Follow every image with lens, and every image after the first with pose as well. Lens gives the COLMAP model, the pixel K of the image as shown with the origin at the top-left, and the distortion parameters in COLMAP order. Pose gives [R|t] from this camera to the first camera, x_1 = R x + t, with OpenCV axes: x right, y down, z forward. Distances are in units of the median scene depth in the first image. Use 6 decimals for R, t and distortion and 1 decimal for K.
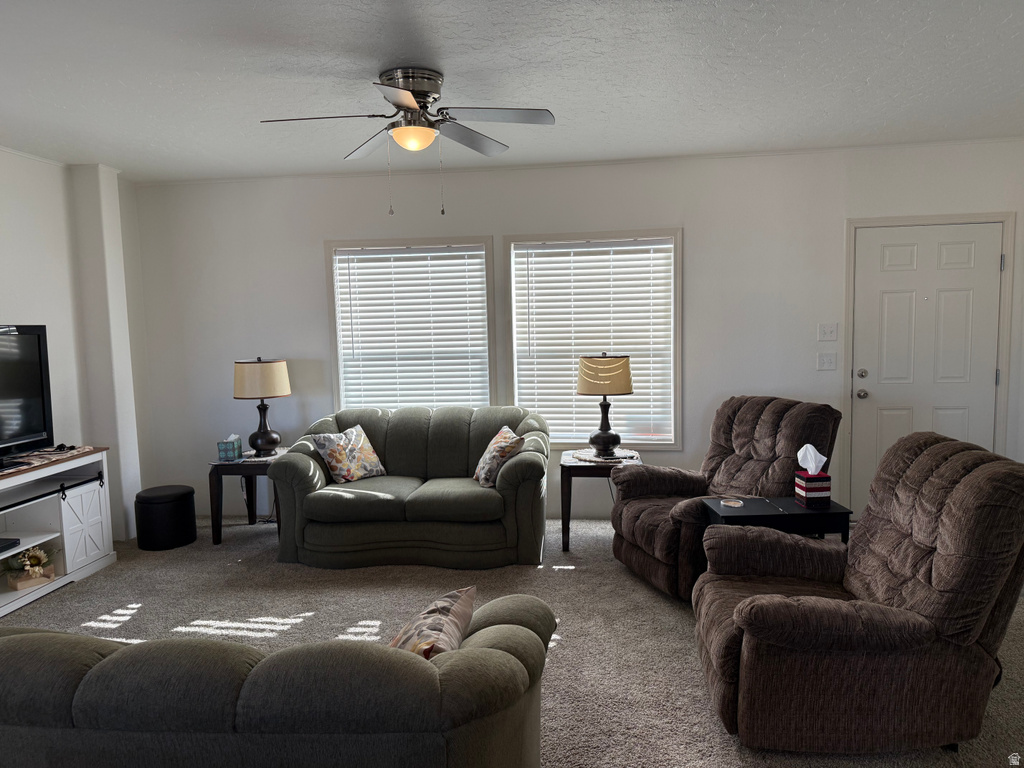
lens RADIAL K [[717.7, 0, 517.9], [0, 717.7, 381.5], [0, 0, 1]] dist [0.065727, -0.091186]
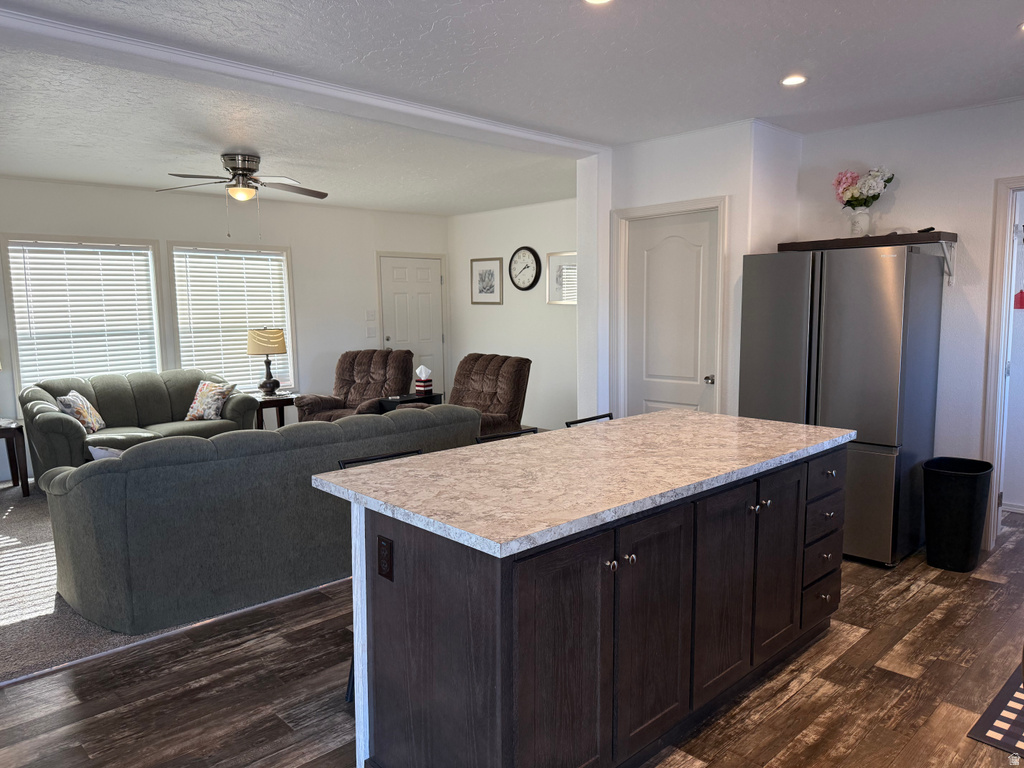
lens RADIAL K [[717.7, 0, 510.4], [0, 717.7, 387.3], [0, 0, 1]] dist [0.065727, -0.091186]
pose [[0.632210, -0.071050, 0.771533, -0.788256], [0.063777, 0.997179, 0.039569, 0.063331], [-0.772168, 0.024190, 0.634958, -0.389424]]
